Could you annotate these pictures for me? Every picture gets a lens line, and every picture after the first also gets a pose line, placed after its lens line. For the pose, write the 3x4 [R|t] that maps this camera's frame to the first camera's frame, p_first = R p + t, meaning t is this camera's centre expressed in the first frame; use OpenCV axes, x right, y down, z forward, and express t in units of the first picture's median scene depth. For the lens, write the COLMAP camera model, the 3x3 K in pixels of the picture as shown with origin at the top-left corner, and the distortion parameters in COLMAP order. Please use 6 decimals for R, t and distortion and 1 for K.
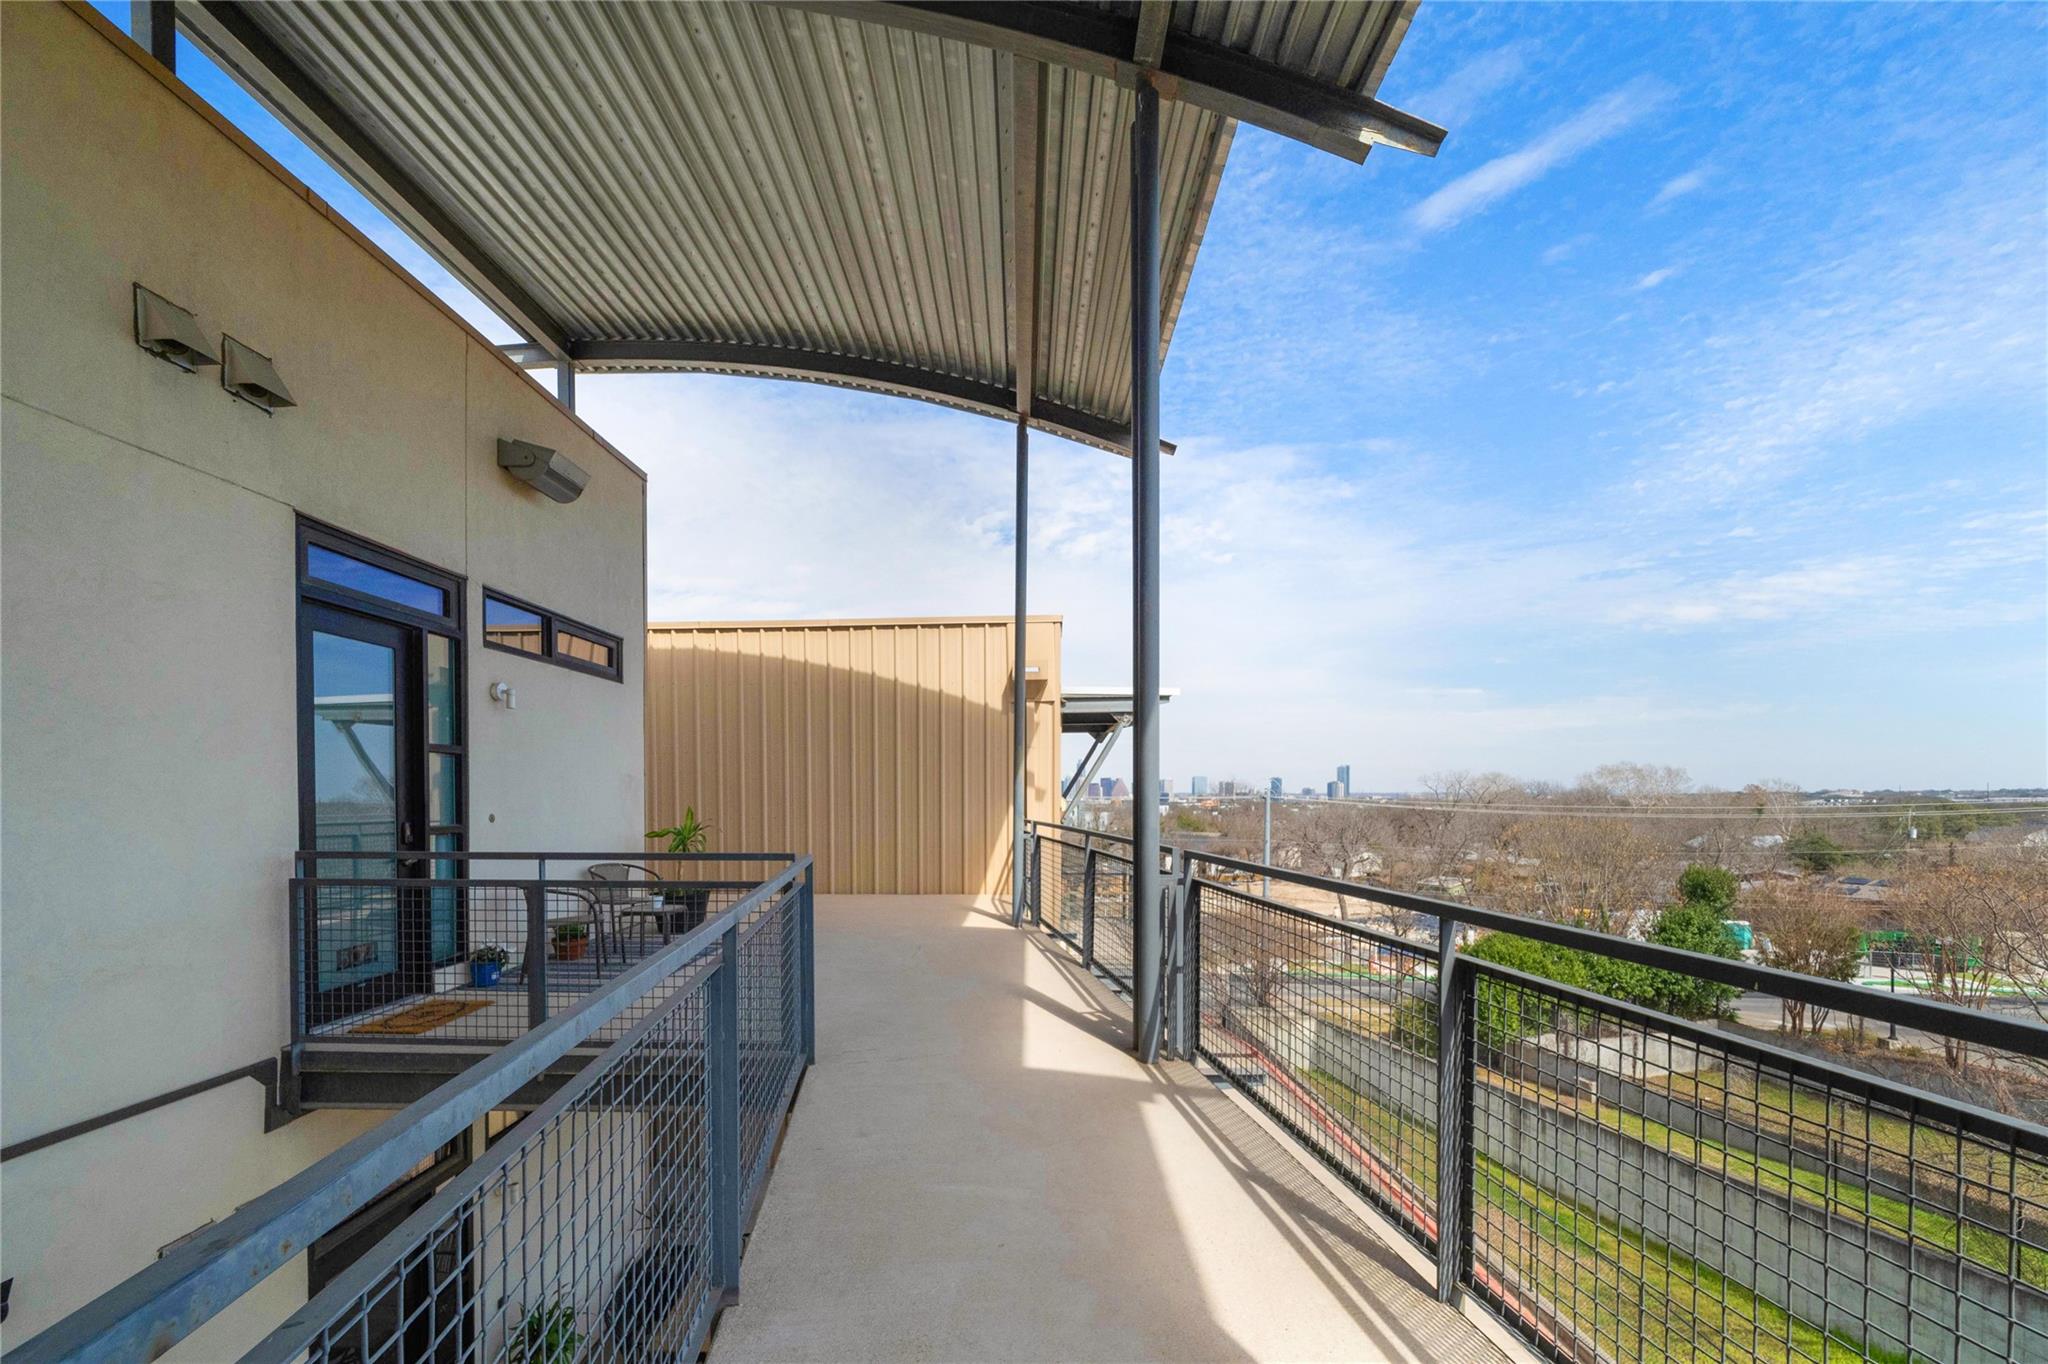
lens RADIAL K [[787.7, 0, 1067.3], [0, 787.7, 793.0], [0, 0, 1]] dist [-0.006175, 0.000659]
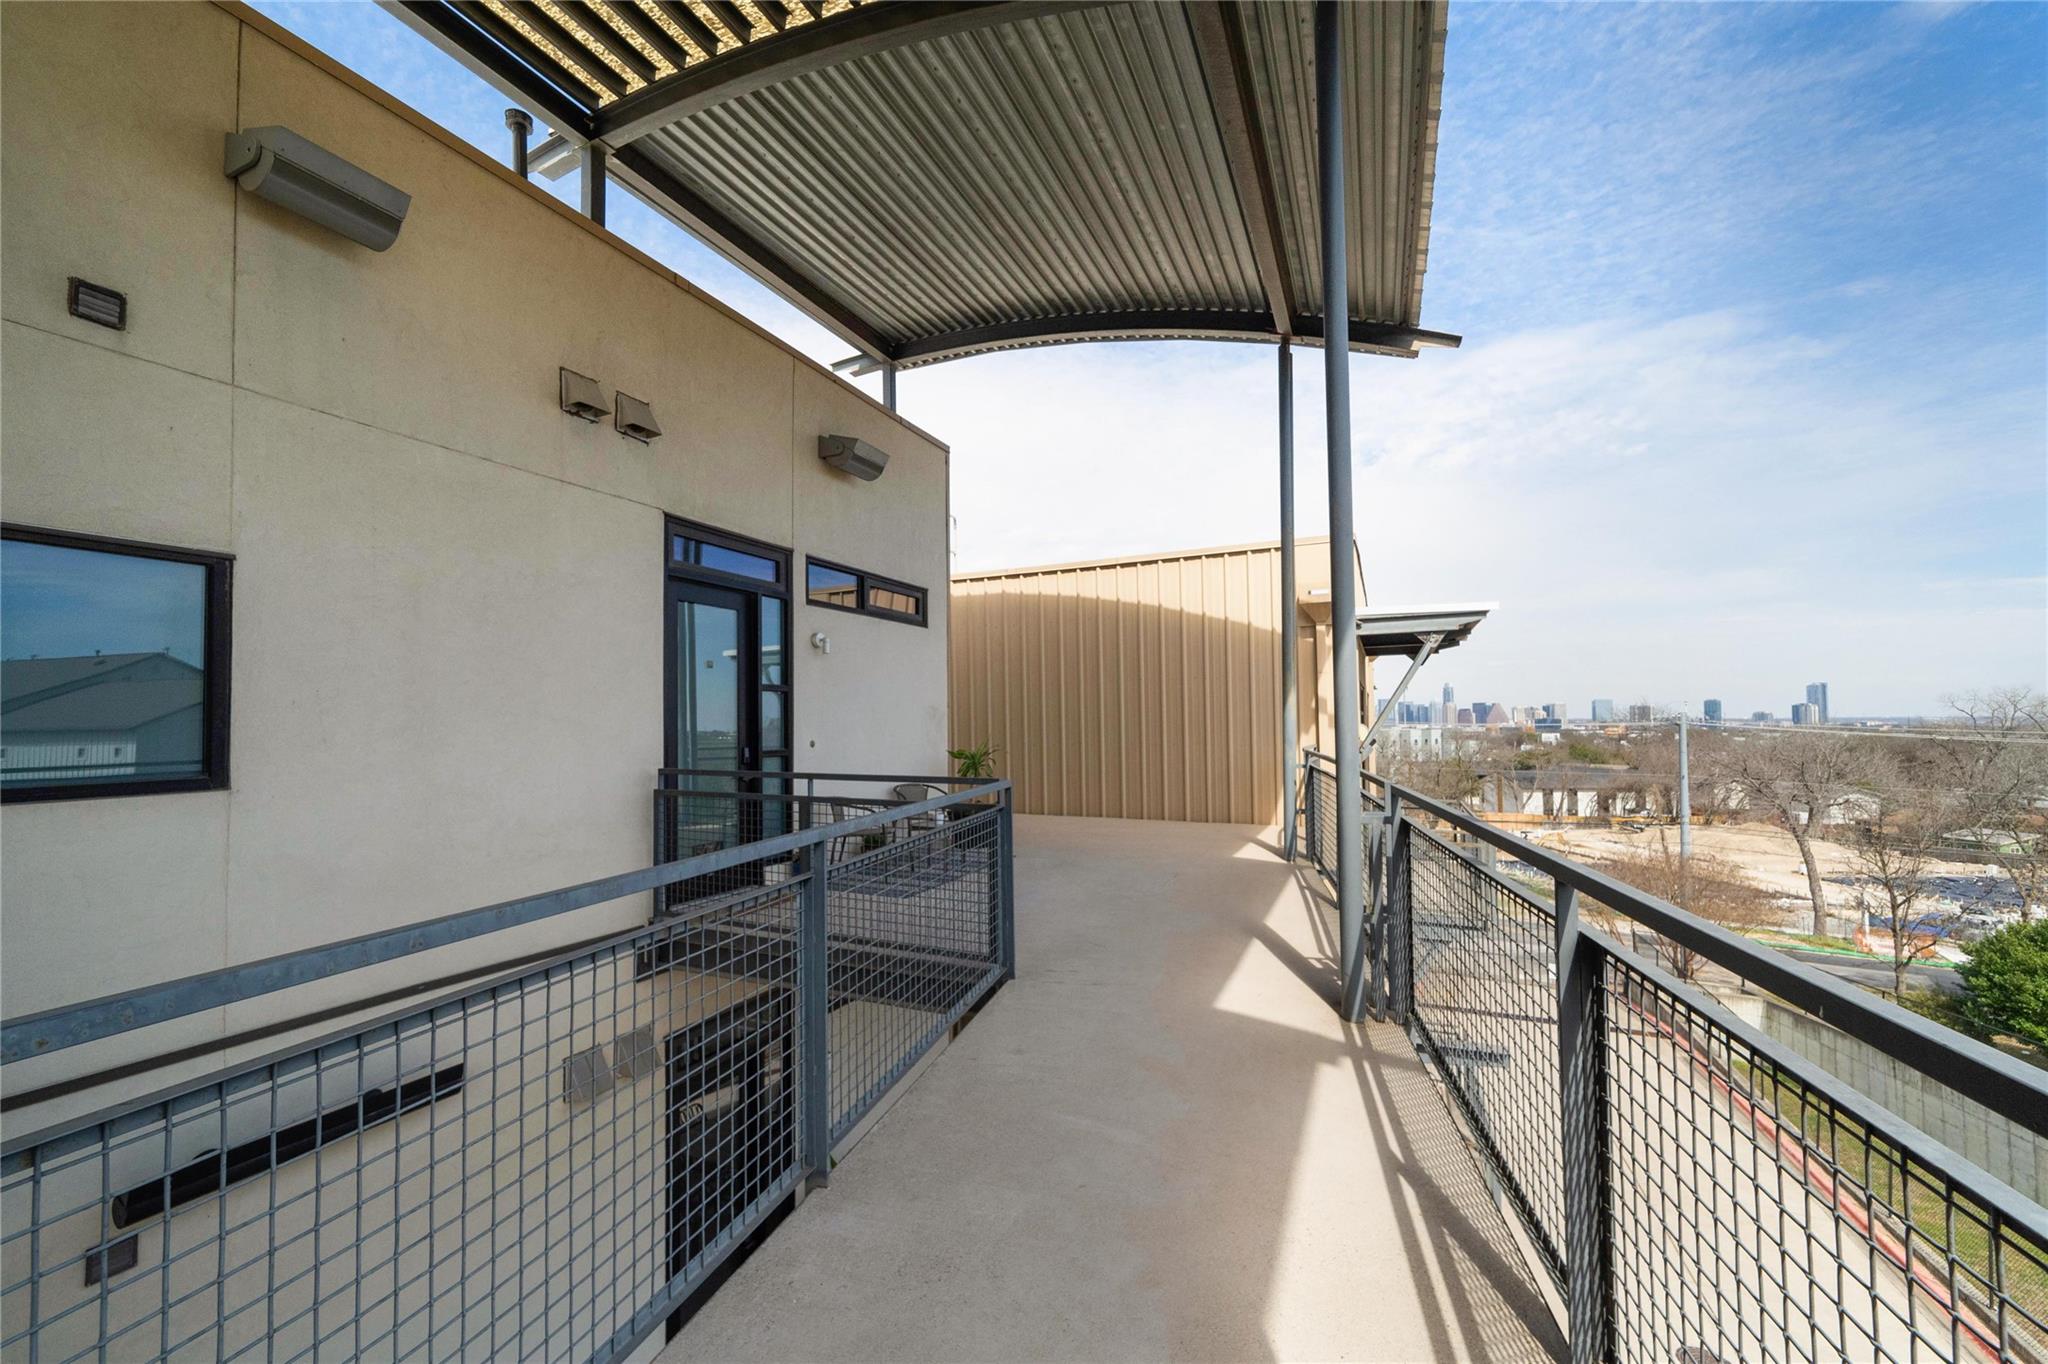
lens RADIAL K [[787.7, 0, 1106.5], [0, 787.7, 686.6], [0, 0, 1]] dist [-0.006175, 0.000659]
pose [[0.926647, -0.023727, -0.375182, 0.150088], [0.007169, 0.998940, -0.045468, 0.001287], [0.375863, 0.039443, 0.925835, 0.040829]]
